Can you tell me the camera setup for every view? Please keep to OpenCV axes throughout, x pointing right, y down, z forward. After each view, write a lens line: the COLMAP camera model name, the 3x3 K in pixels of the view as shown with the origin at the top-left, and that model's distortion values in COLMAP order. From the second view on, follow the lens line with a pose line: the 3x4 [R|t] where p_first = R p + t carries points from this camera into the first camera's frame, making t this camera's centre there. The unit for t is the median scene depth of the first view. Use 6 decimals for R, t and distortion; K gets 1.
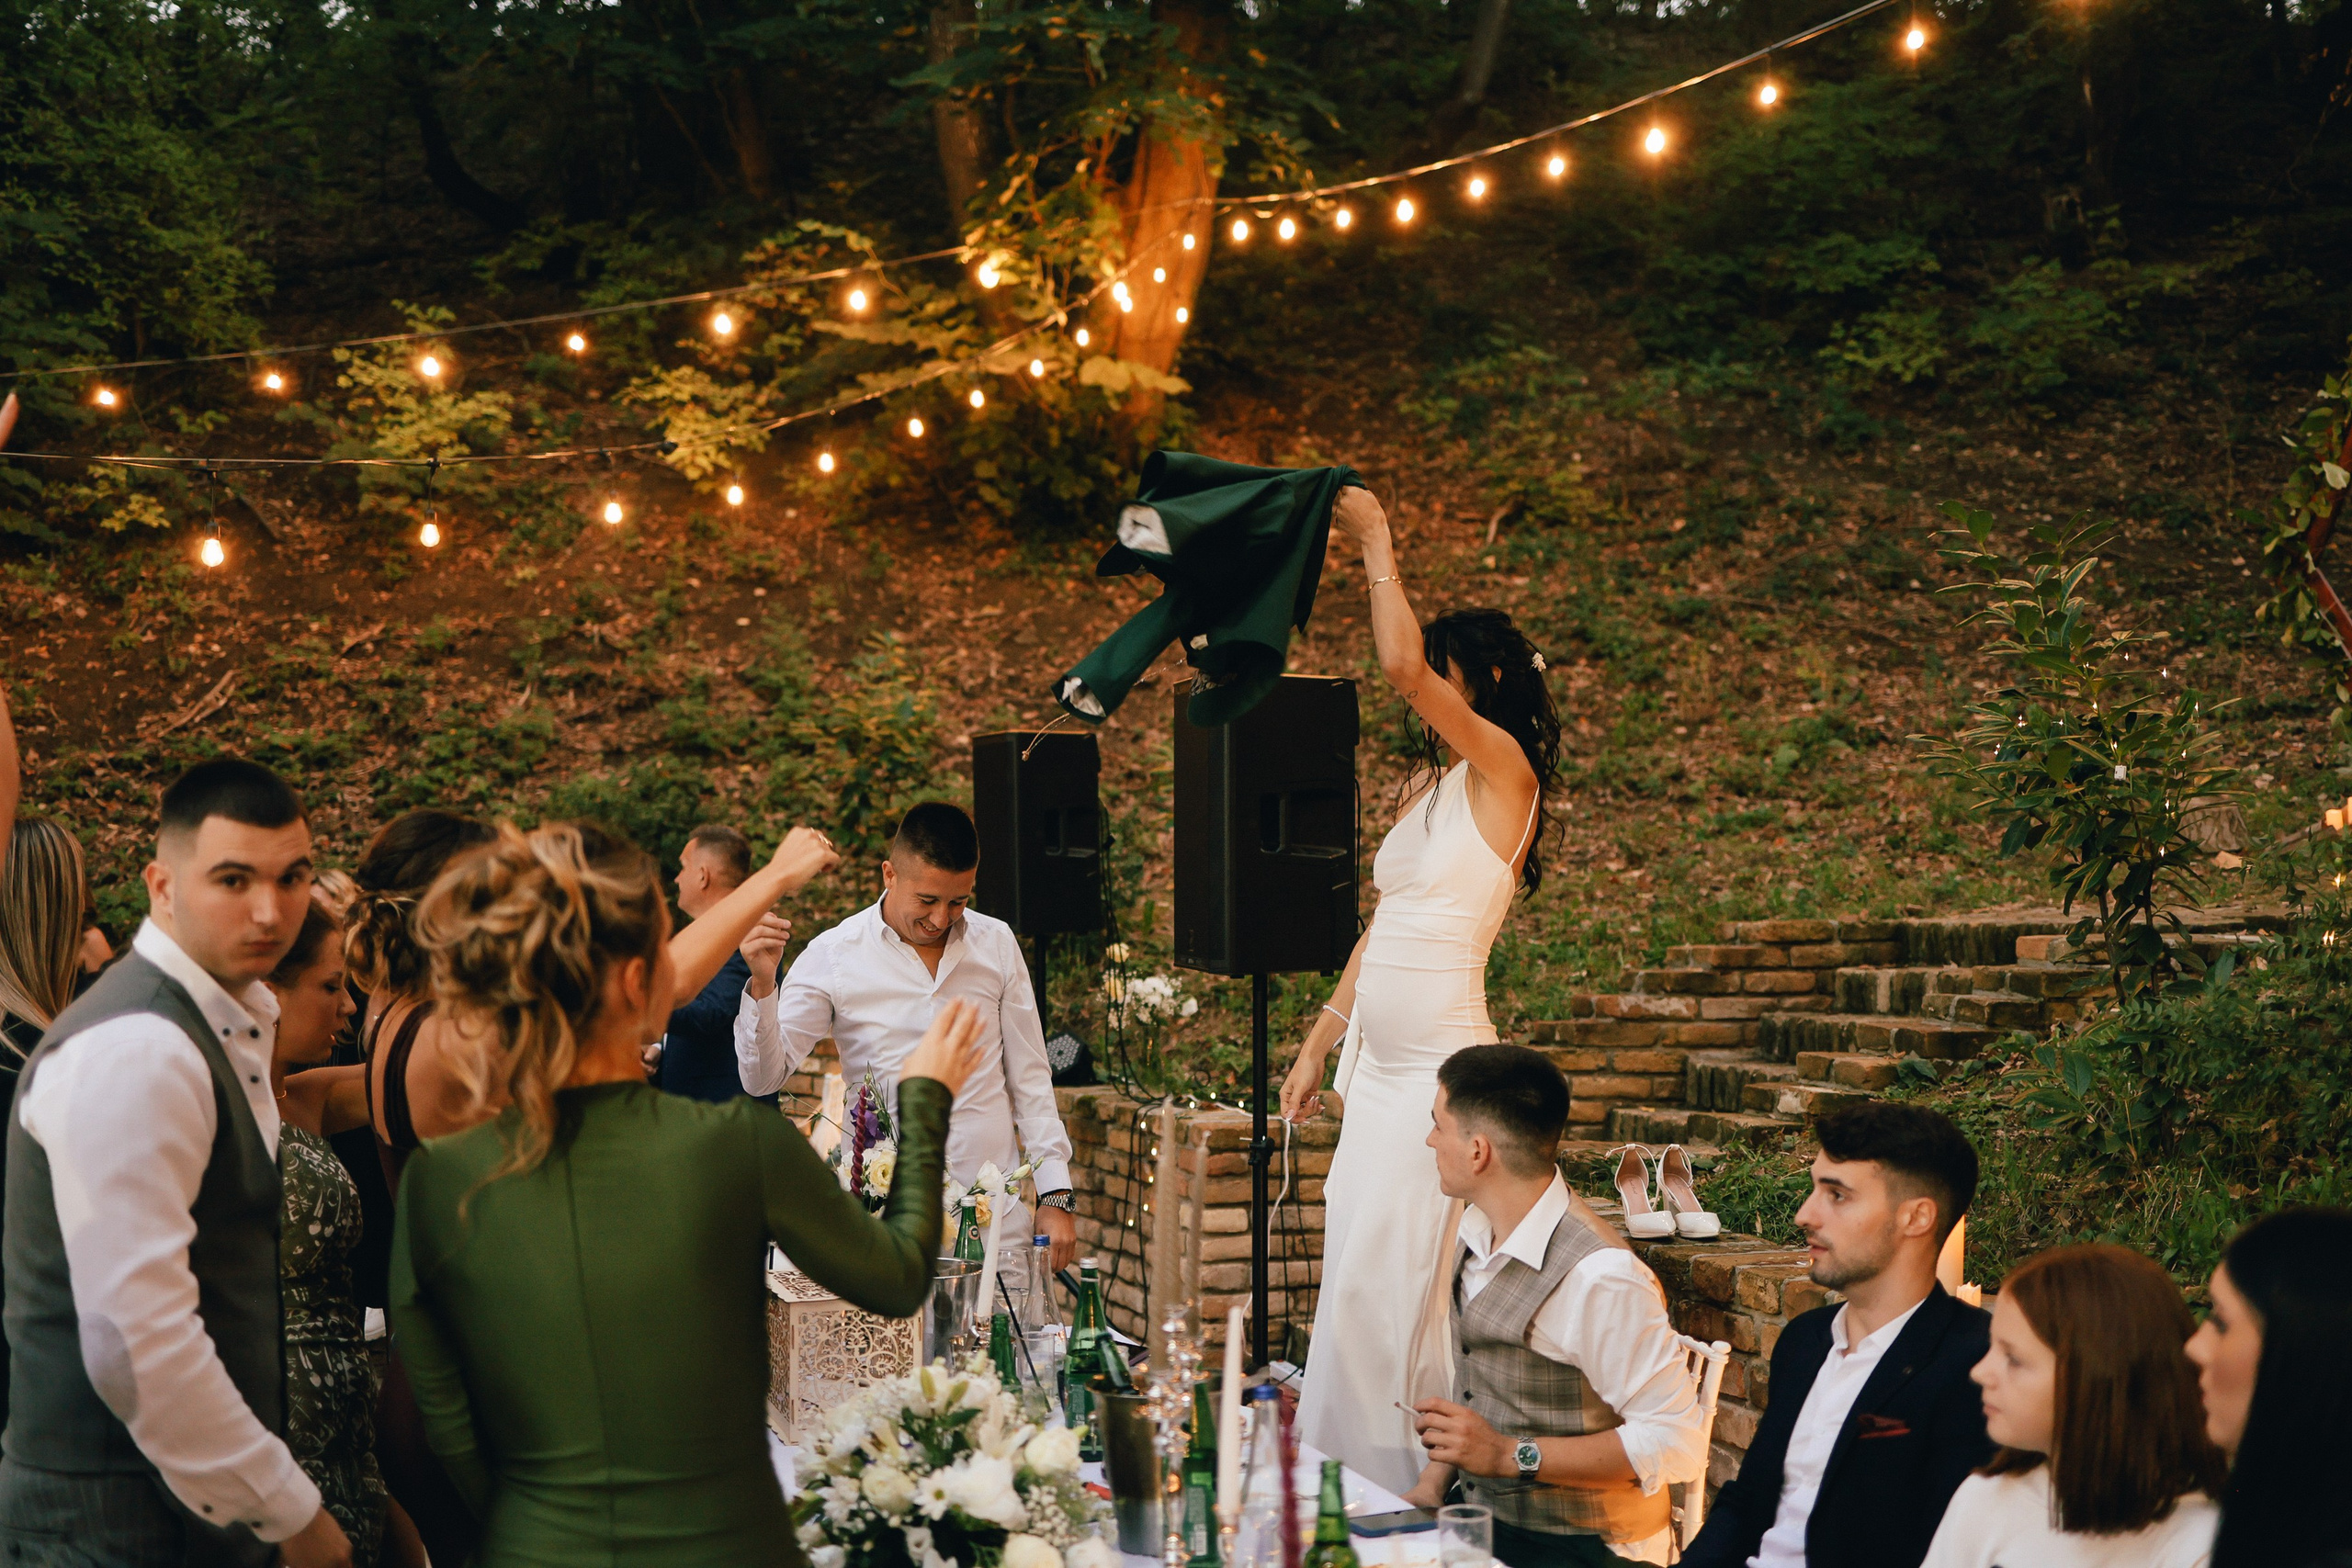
lens RADIAL K [[2367.1, 0, 1176.8], [0, 2367.1, 791.2], [0, 0, 1]] dist [-0.059615, 0.000000]
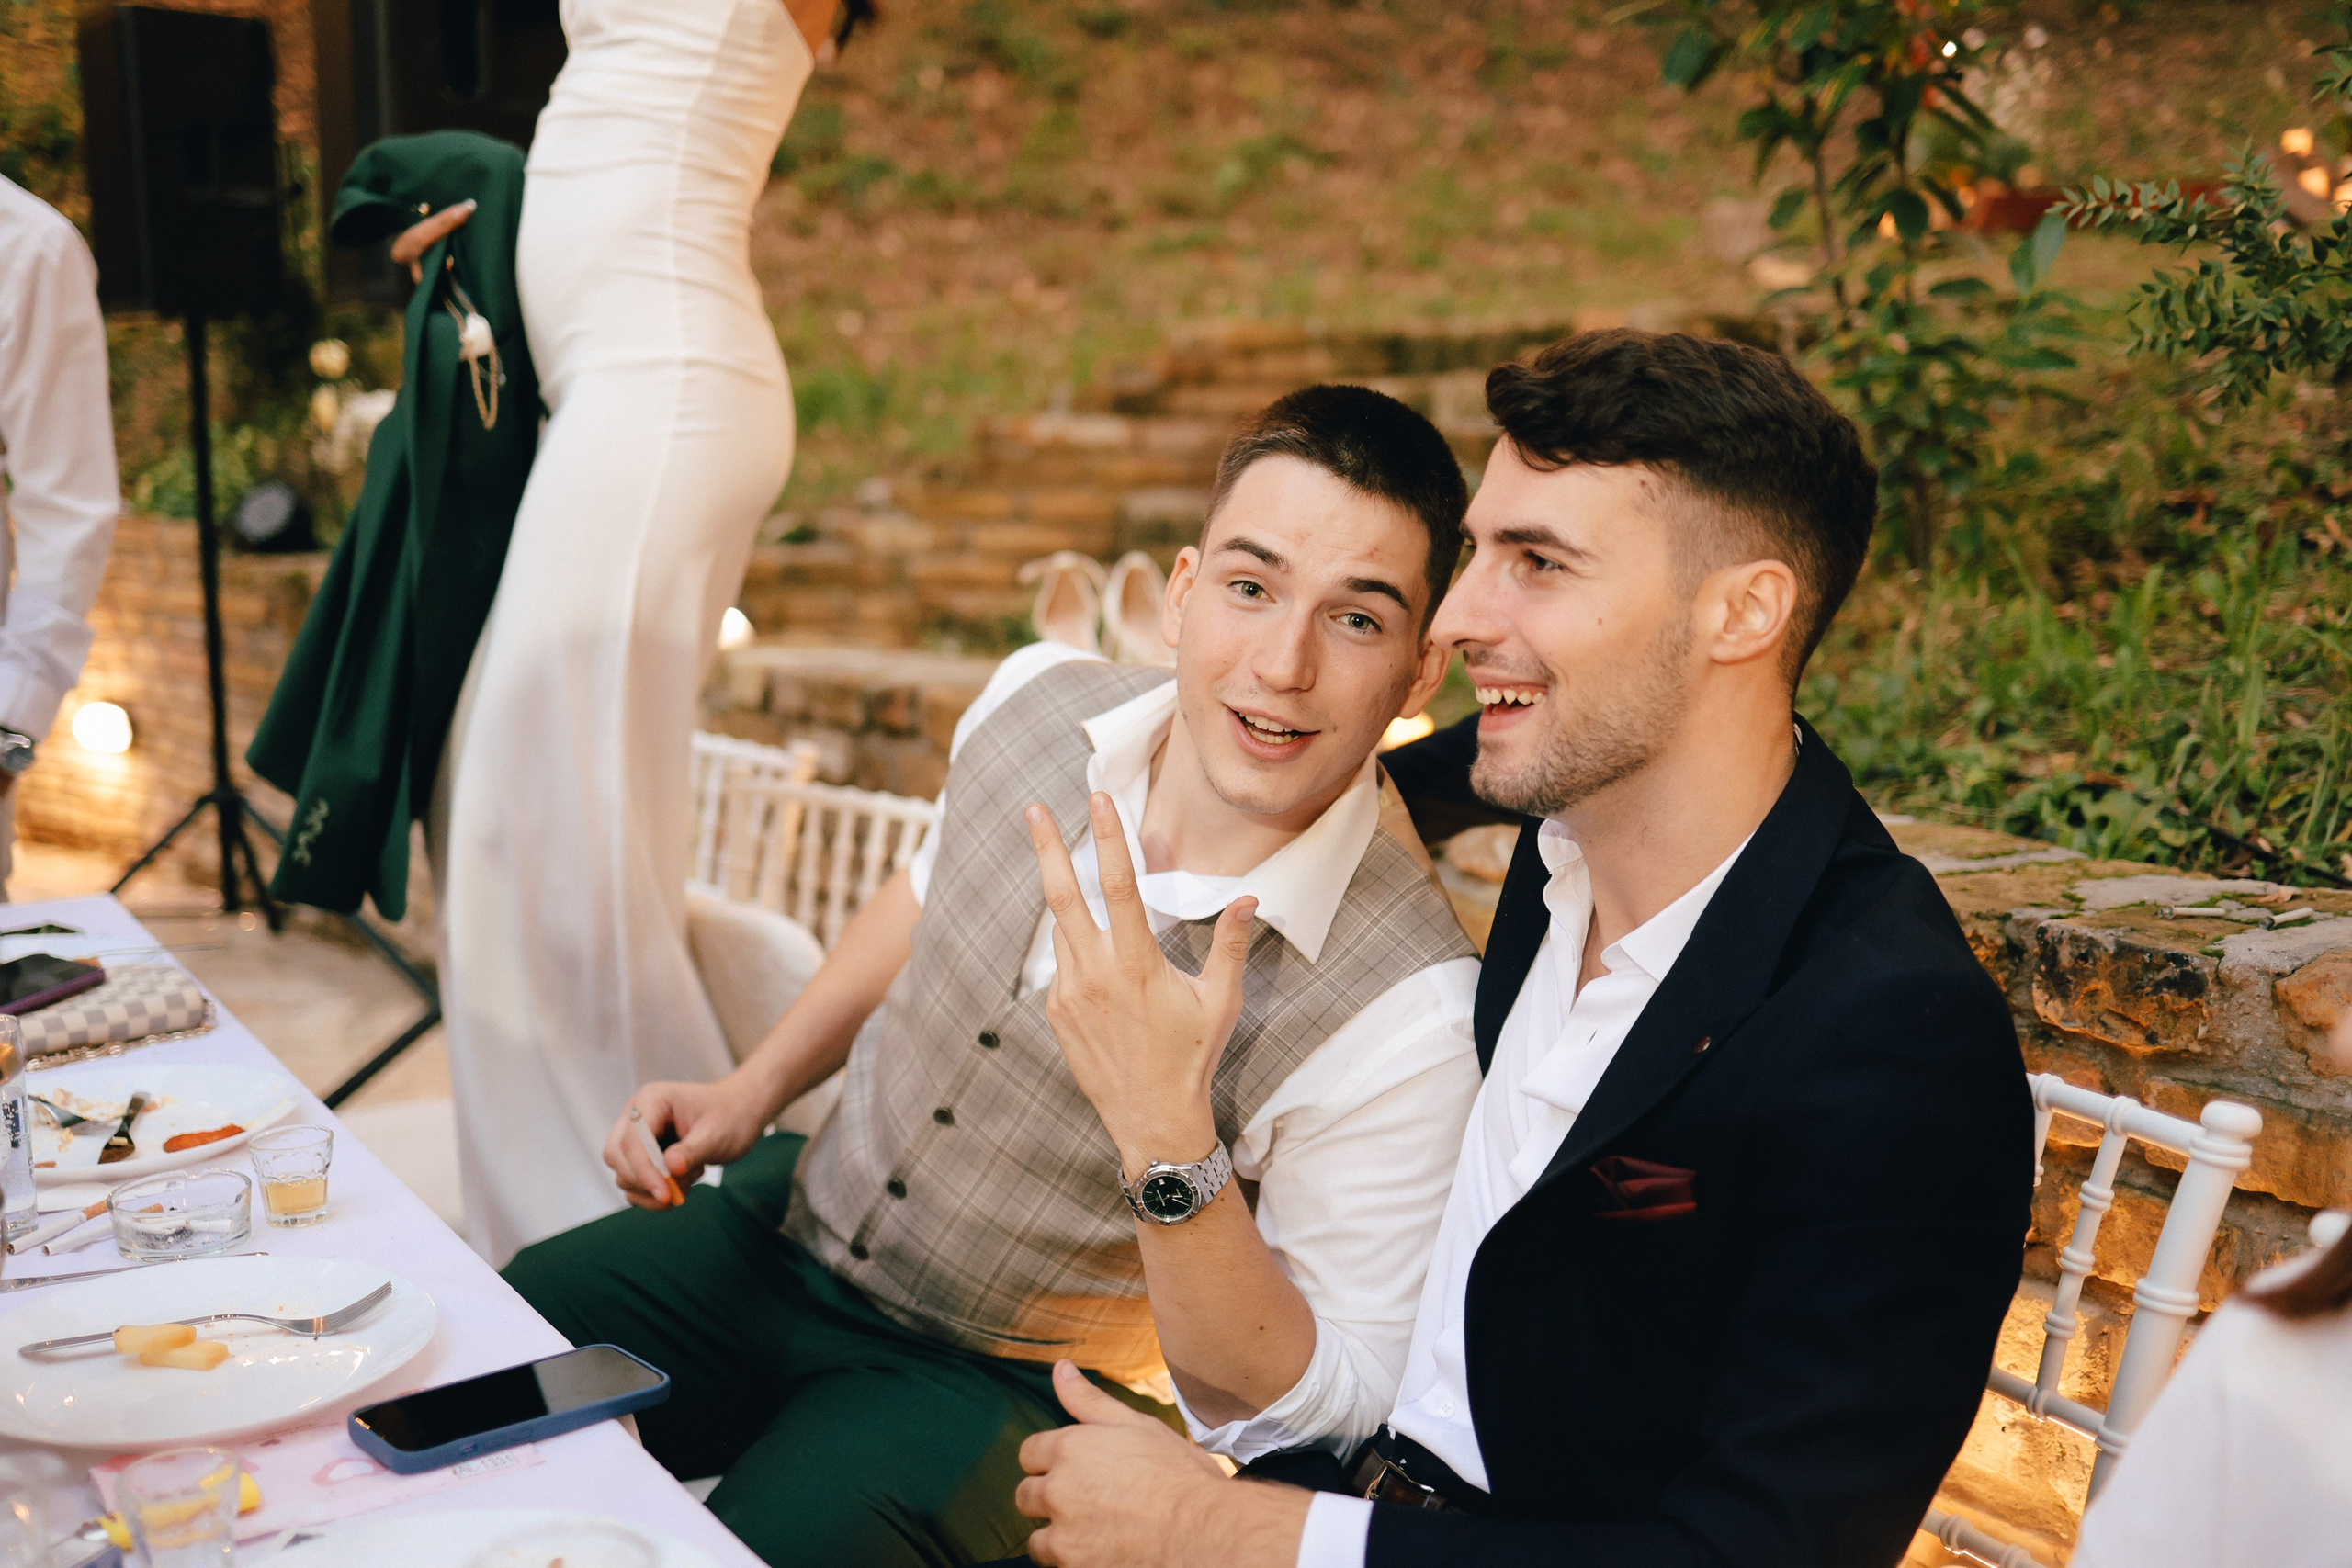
lens RADIAL K [[2367.1, 0, 1175.4], [0, 2367.1, 783.7], [0, 0, 1]] dist [-0.059615, 0.000000]
pose [[0.969729, -0.036678, 0.241413, 0.040376], [-0.010191, 0.981714, 0.190087, 0.049003], [-0.243970, -0.186793, 0.951623, 0.225959]]
